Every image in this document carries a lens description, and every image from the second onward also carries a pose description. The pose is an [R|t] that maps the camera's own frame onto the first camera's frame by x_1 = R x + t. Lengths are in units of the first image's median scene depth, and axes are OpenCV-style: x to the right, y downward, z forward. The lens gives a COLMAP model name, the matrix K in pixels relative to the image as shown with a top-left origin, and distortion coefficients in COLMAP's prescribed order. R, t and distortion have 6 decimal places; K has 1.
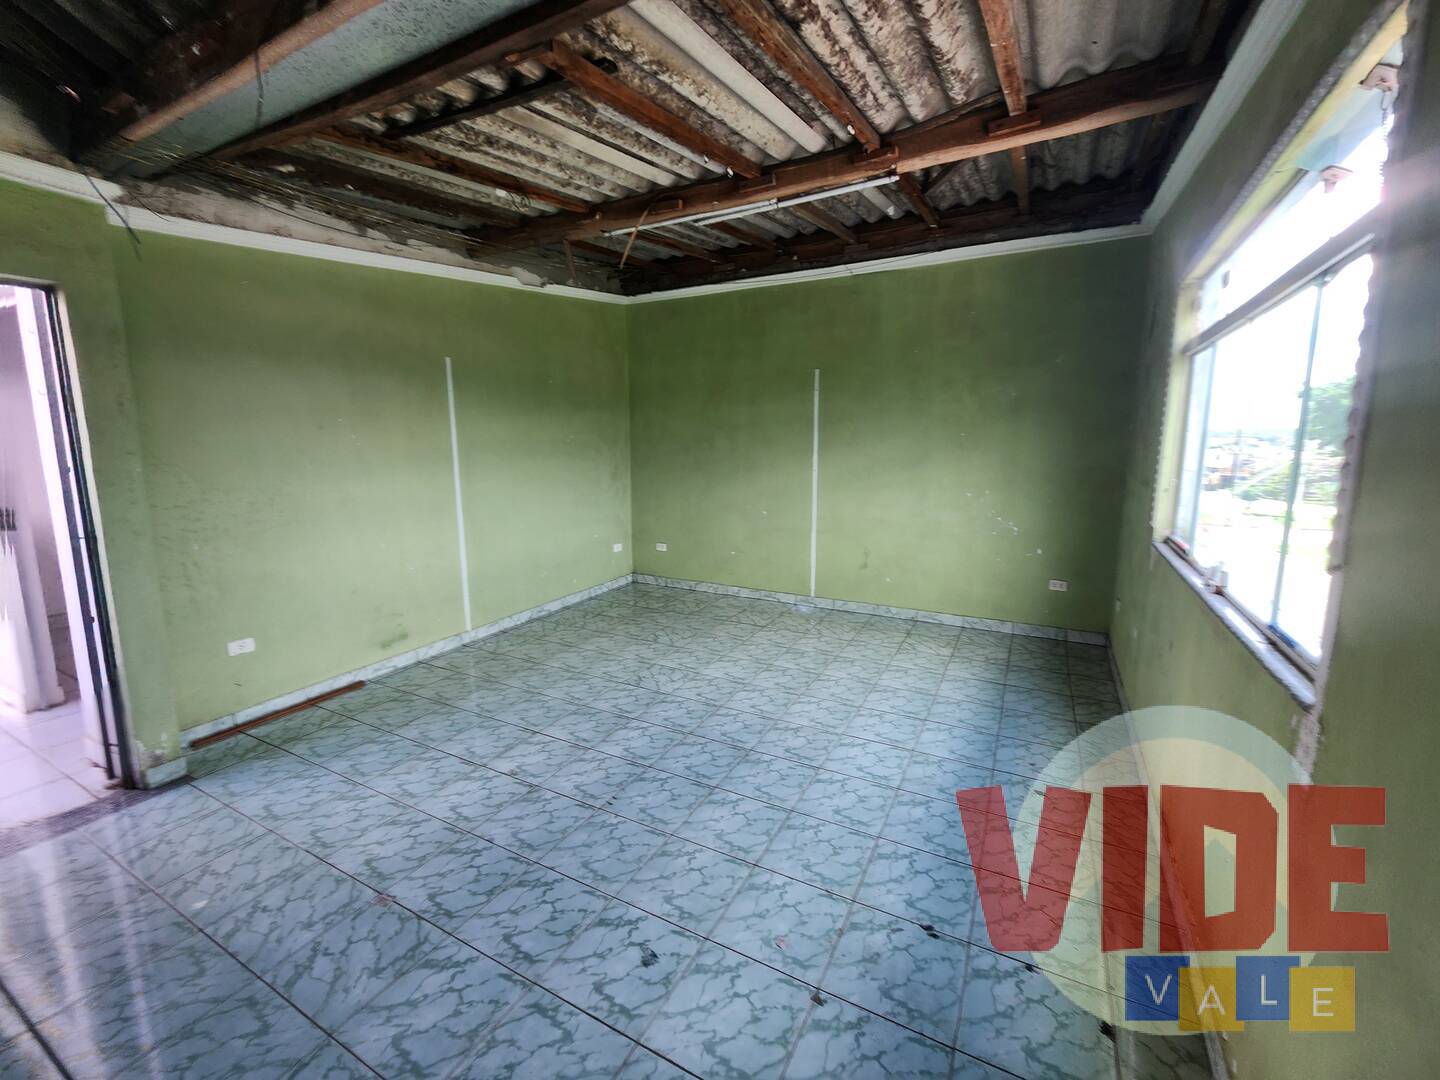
lens RADIAL K [[591.4, 0, 719.7], [0, 591.4, 530.0], [0, 0, 1]] dist [-0.003419, -0.000496]
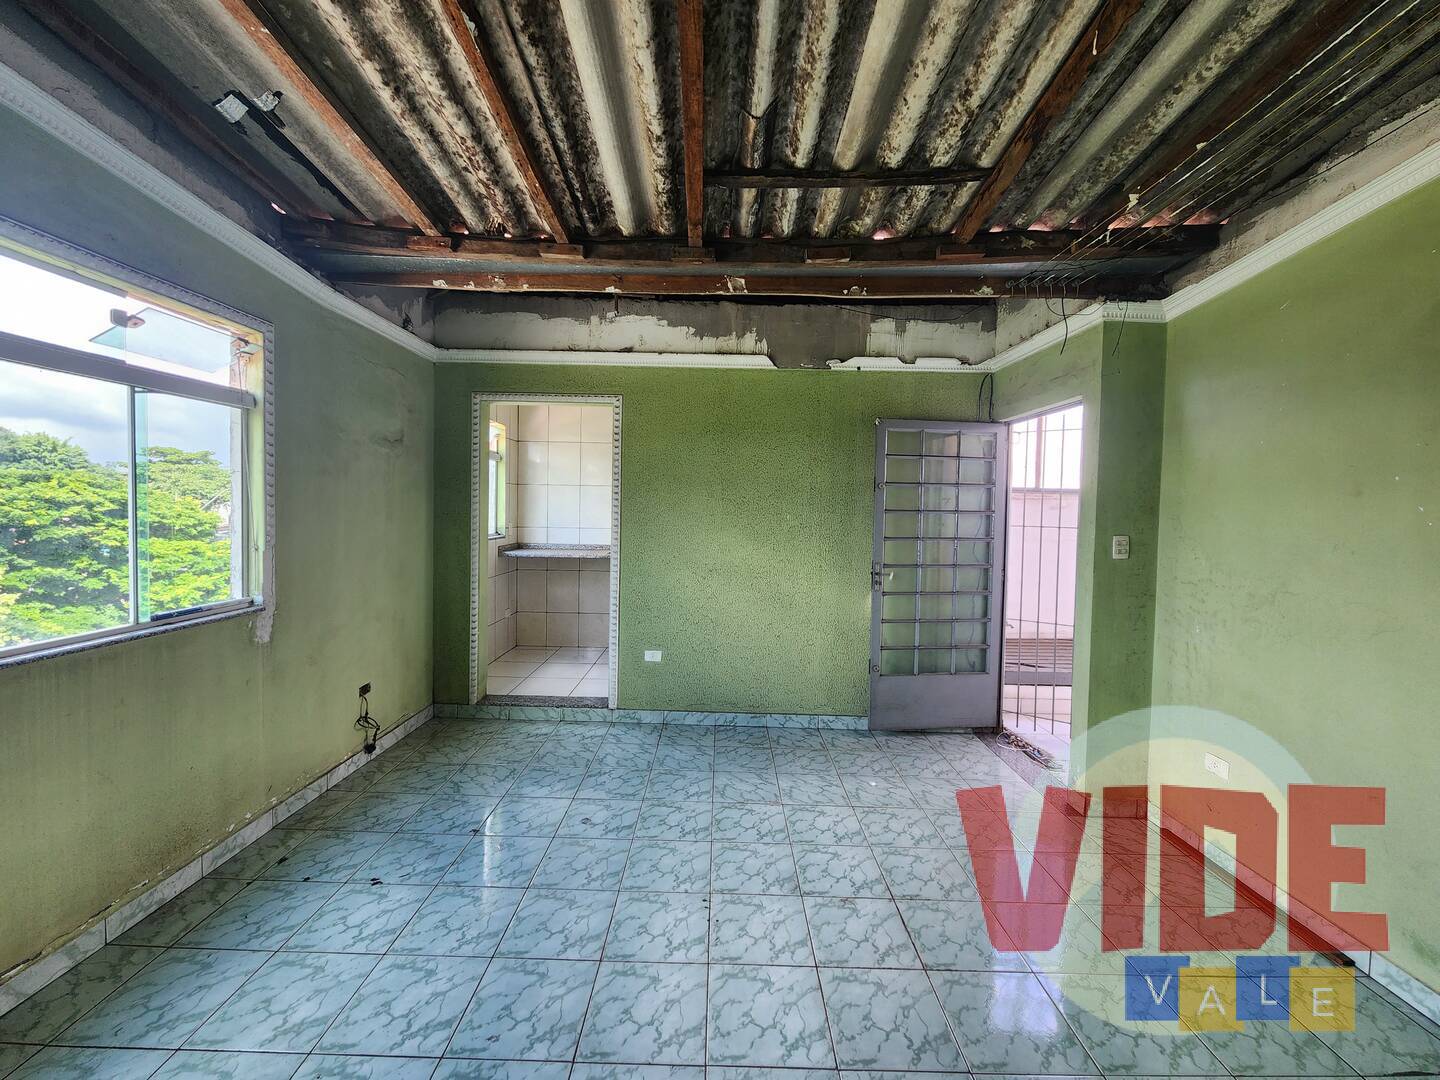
lens RADIAL K [[591.4, 0, 717.4], [0, 591.4, 532.9], [0, 0, 1]] dist [-0.003419, -0.000496]
pose [[-0.884650, -0.000219, -0.466256, 0.242898], [-0.092069, 0.980392, 0.174227, -0.273193], [0.457076, 0.197058, -0.867323, 1.854598]]
